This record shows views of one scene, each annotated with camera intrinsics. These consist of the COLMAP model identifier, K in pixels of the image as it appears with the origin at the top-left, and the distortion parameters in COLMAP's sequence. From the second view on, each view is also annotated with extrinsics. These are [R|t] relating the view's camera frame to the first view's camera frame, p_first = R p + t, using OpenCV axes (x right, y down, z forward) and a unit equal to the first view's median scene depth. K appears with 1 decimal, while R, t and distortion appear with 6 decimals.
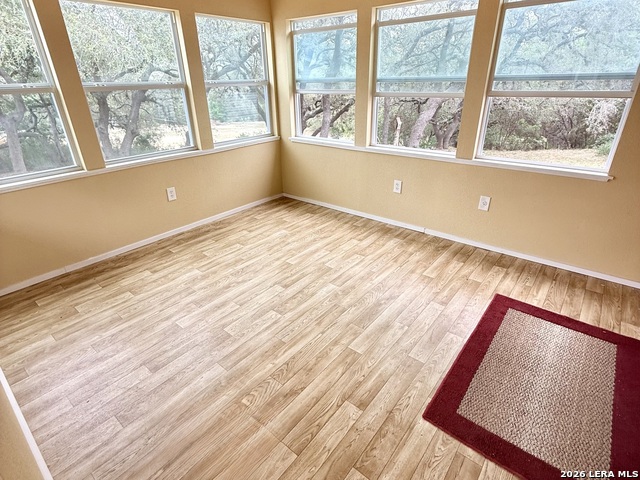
lens RADIAL K [[340.3, 0, 320.7], [0, 340.3, 236.0], [0, 0, 1]] dist [0.001309, -0.000626]
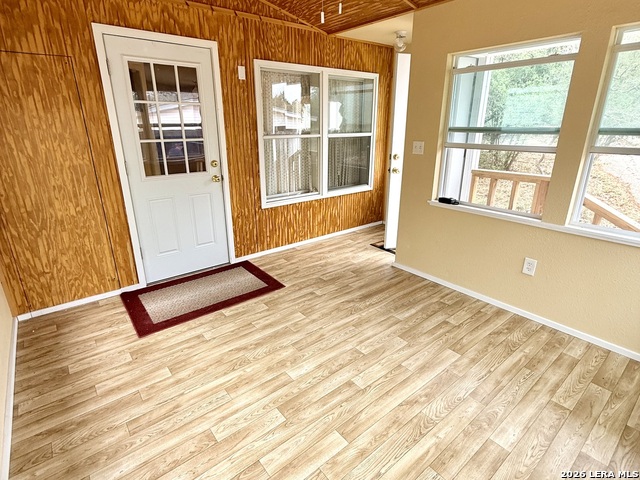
lens RADIAL K [[340.3, 0, 320.7], [0, 340.3, 236.0], [0, 0, 1]] dist [0.001309, -0.000626]
pose [[-0.980104, -0.043125, 0.193743, -0.179488], [0.102440, 0.726155, 0.679857, -0.654305], [-0.170007, 0.686178, -0.707289, 1.378013]]
